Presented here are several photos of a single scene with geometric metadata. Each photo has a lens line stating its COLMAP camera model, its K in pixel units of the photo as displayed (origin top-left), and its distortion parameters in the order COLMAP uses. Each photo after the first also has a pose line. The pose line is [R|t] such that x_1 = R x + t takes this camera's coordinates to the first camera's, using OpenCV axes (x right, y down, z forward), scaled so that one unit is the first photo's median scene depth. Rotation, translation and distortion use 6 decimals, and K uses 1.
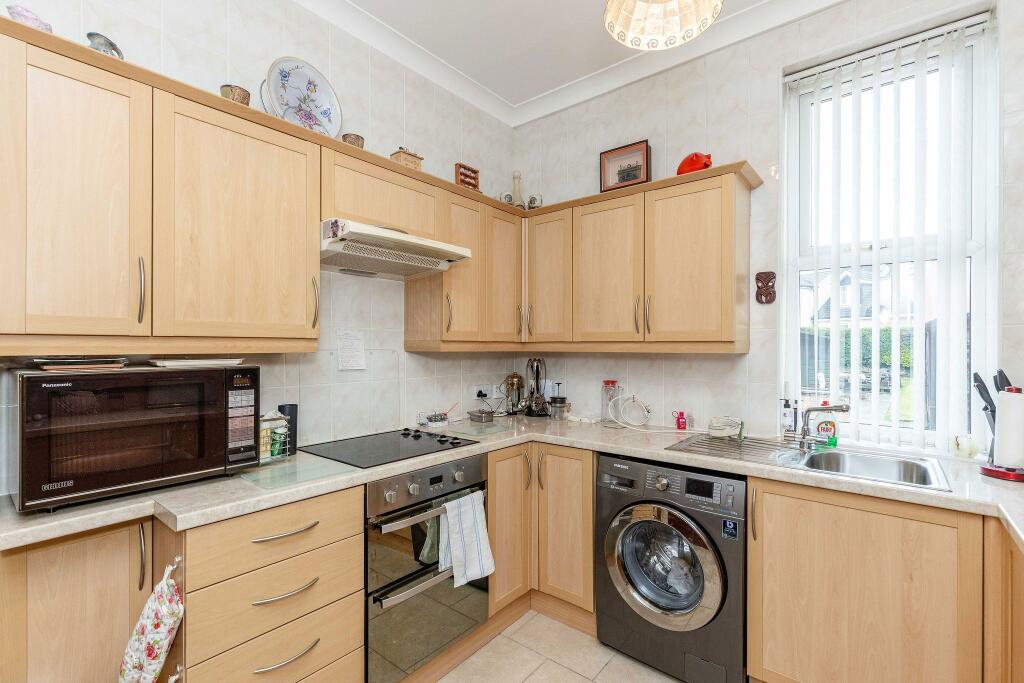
lens RADIAL K [[459.5, 0, 510.2], [0, 459.5, 343.3], [0, 0, 1]] dist [0.004890, -0.000684]
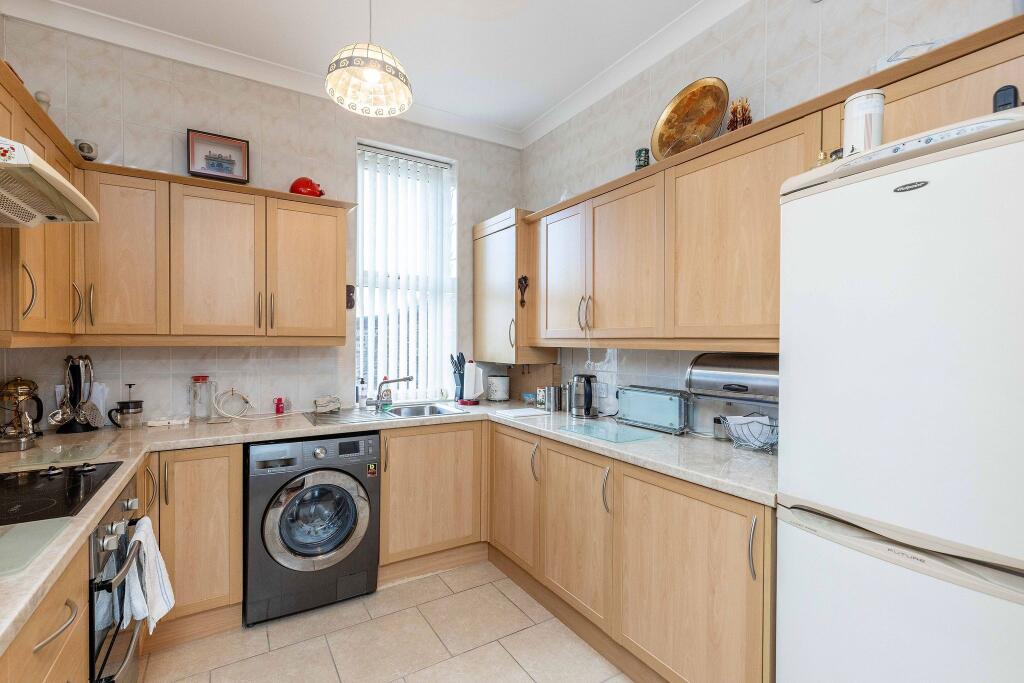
lens RADIAL K [[459.5, 0, 504.6], [0, 459.5, 345.5], [0, 0, 1]] dist [0.004890, -0.000684]
pose [[0.334075, -0.007166, 0.942519, -0.521390], [-0.010457, 0.999881, 0.011309, 0.000782], [-0.942488, -0.013634, 0.333961, 0.105363]]
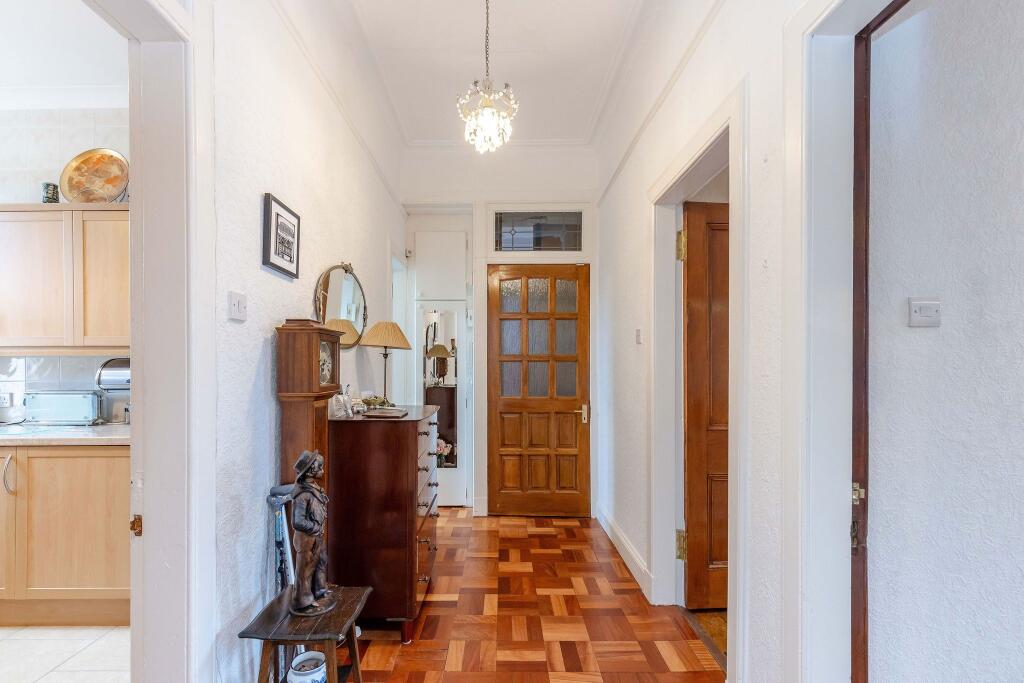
lens RADIAL K [[459.5, 0, 493.0], [0, 459.5, 365.2], [0, 0, 1]] dist [0.004890, -0.000684]
pose [[-0.618304, 0.004097, 0.785929, -1.059005], [-0.000047, 0.999986, -0.005250, 0.043527], [-0.785939, -0.003283, -0.618295, 0.007587]]
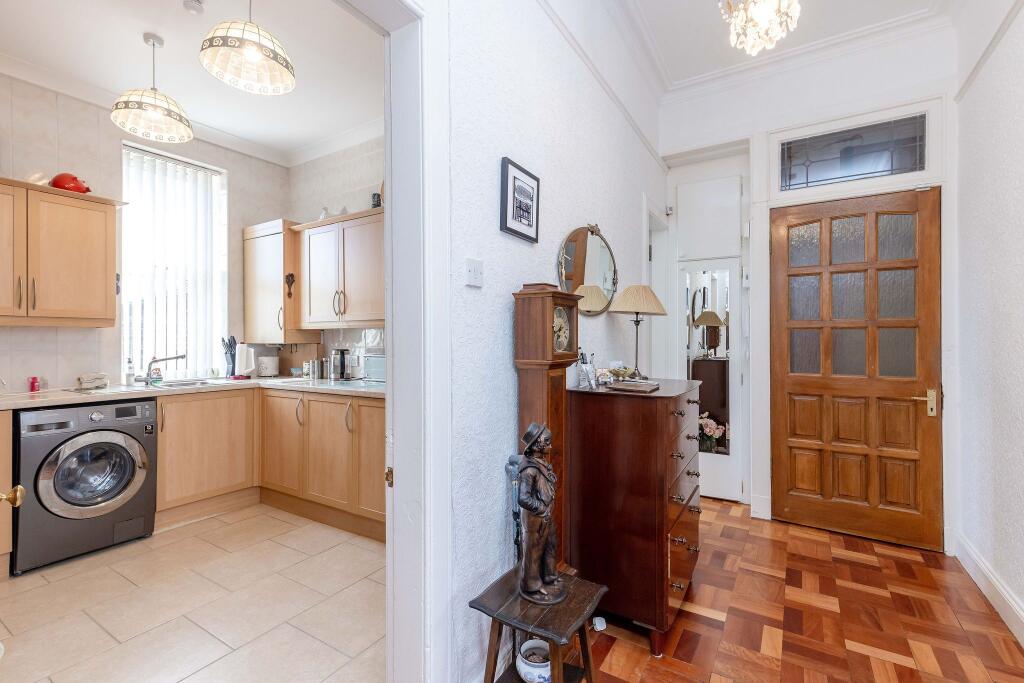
lens RADIAL K [[459.5, 0, 505.1], [0, 459.5, 336.1], [0, 0, 1]] dist [0.004890, -0.000684]
pose [[-0.120859, 0.006220, 0.992650, -0.987336], [-0.000760, 0.999979, -0.006358, 0.050725], [-0.992669, -0.001523, -0.120852, -0.067439]]
